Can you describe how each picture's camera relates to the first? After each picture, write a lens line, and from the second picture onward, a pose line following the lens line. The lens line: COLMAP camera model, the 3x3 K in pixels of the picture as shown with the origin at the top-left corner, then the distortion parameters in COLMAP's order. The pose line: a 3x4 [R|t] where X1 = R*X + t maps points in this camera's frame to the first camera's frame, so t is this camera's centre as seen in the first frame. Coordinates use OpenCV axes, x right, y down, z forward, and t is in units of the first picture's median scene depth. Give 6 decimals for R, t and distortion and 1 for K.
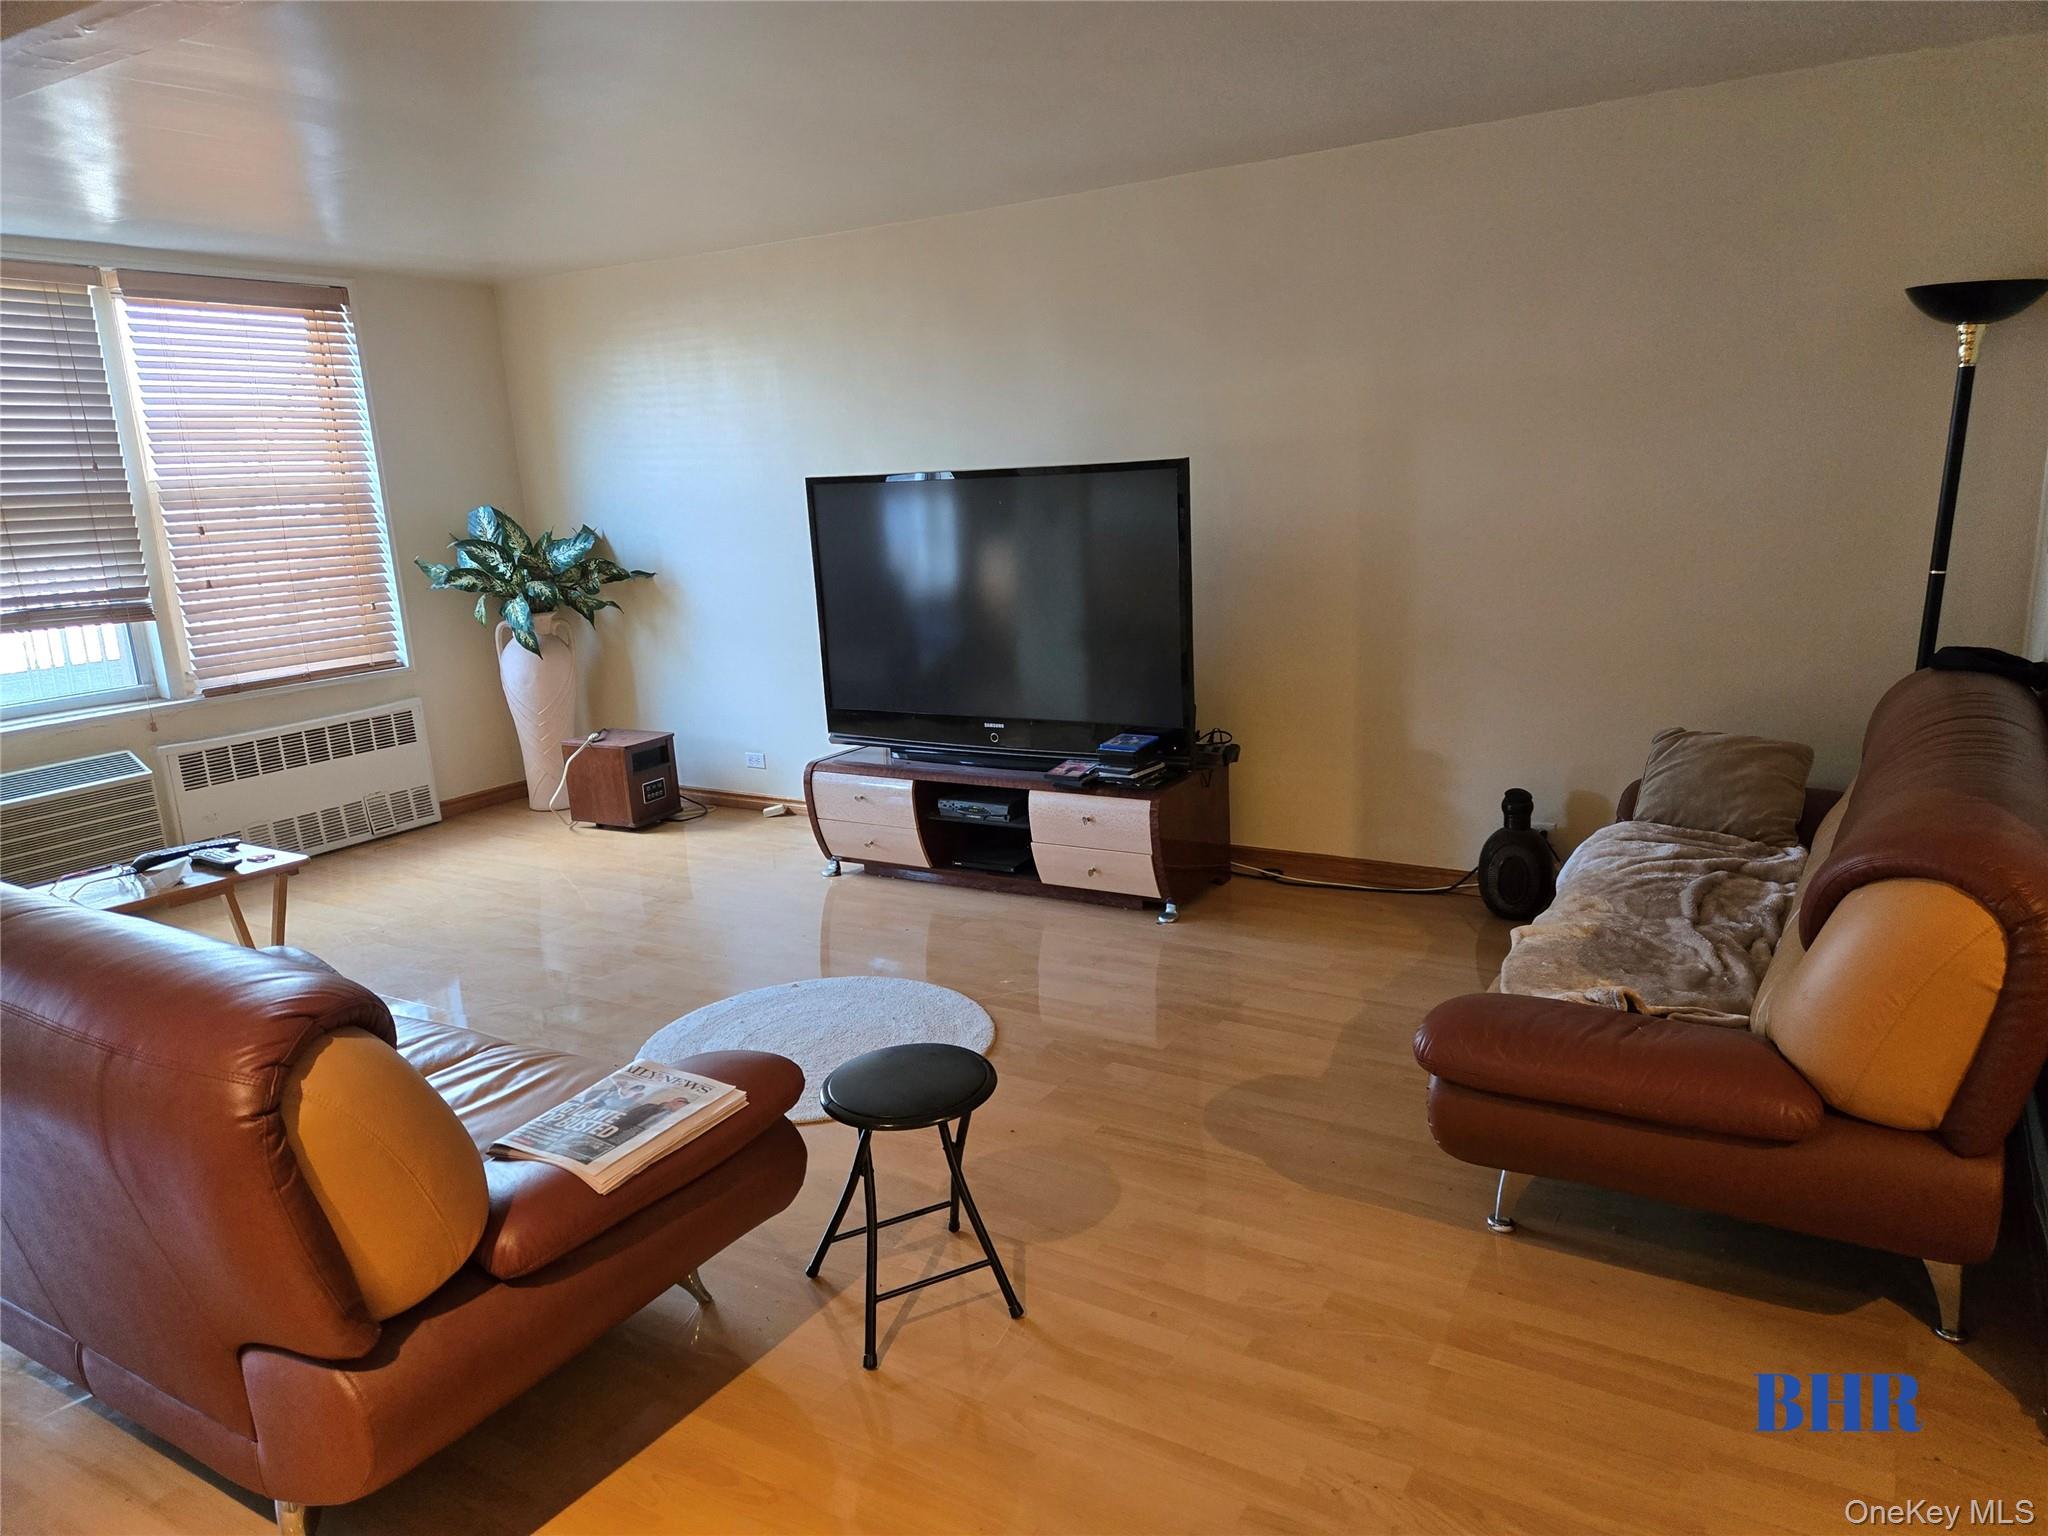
lens RADIAL K [[1362.4, 0, 1041.1], [0, 1362.4, 755.6], [0, 0, 1]] dist [0.078010, -0.076288]
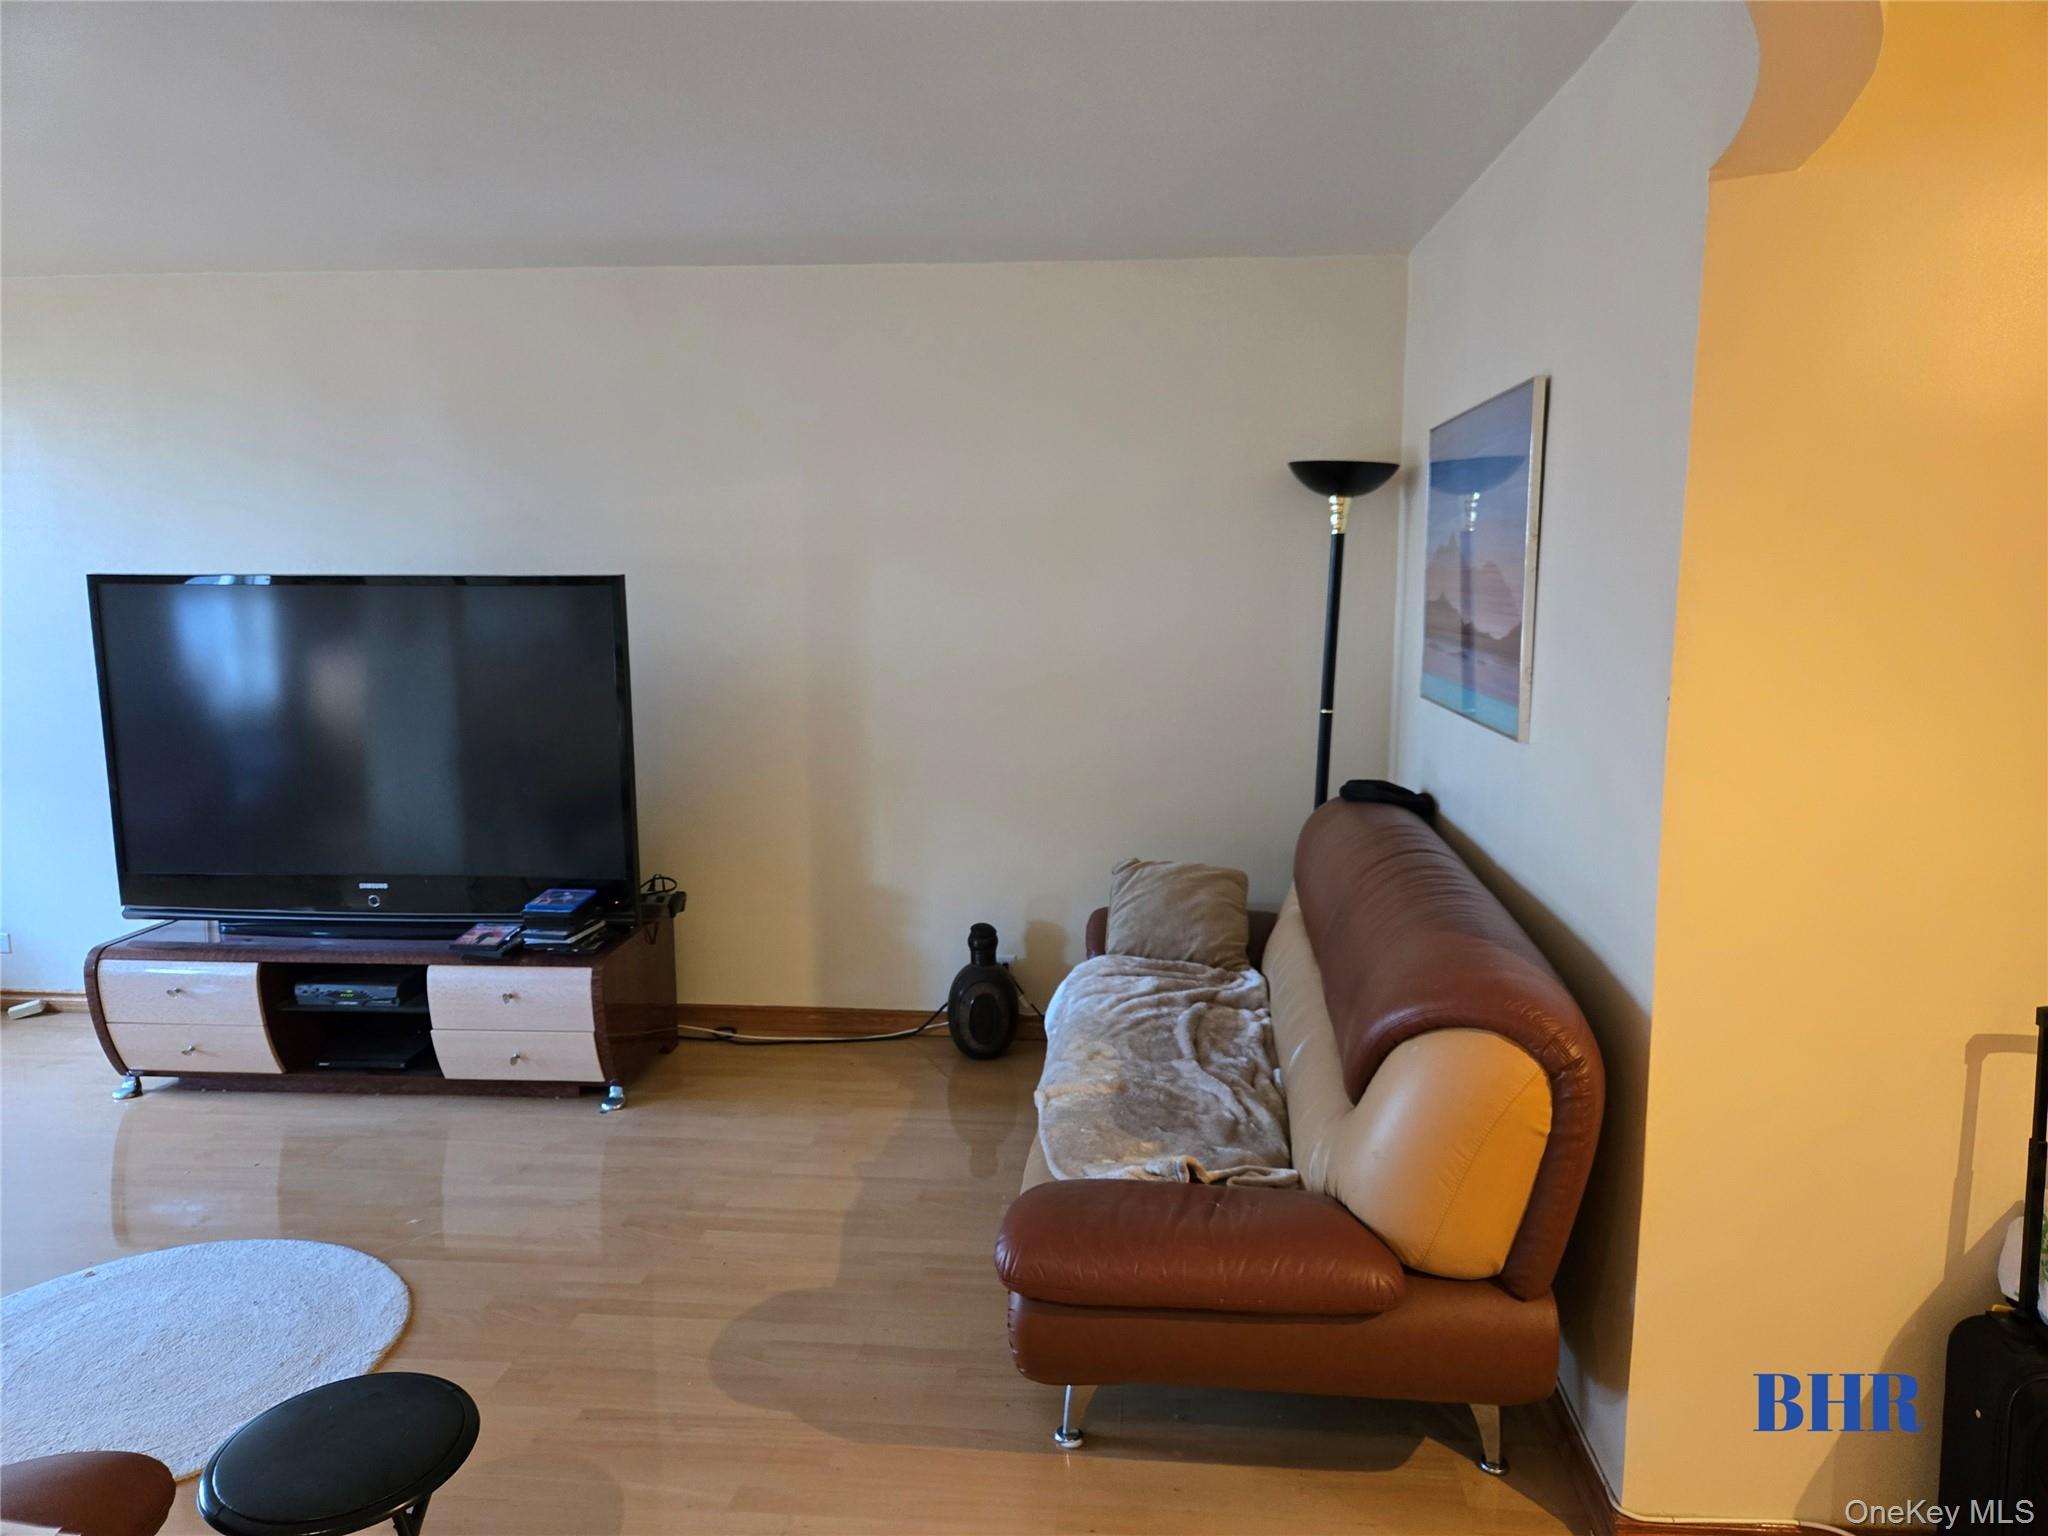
lens RADIAL K [[1362.4, 0, 1041.1], [0, 1362.4, 755.6], [0, 0, 1]] dist [0.078010, -0.076288]
pose [[0.895942, -0.013652, 0.443962, -0.047182], [0.048473, 0.996563, -0.067176, -0.027545], [-0.441519, 0.081706, 0.893524, 0.094880]]
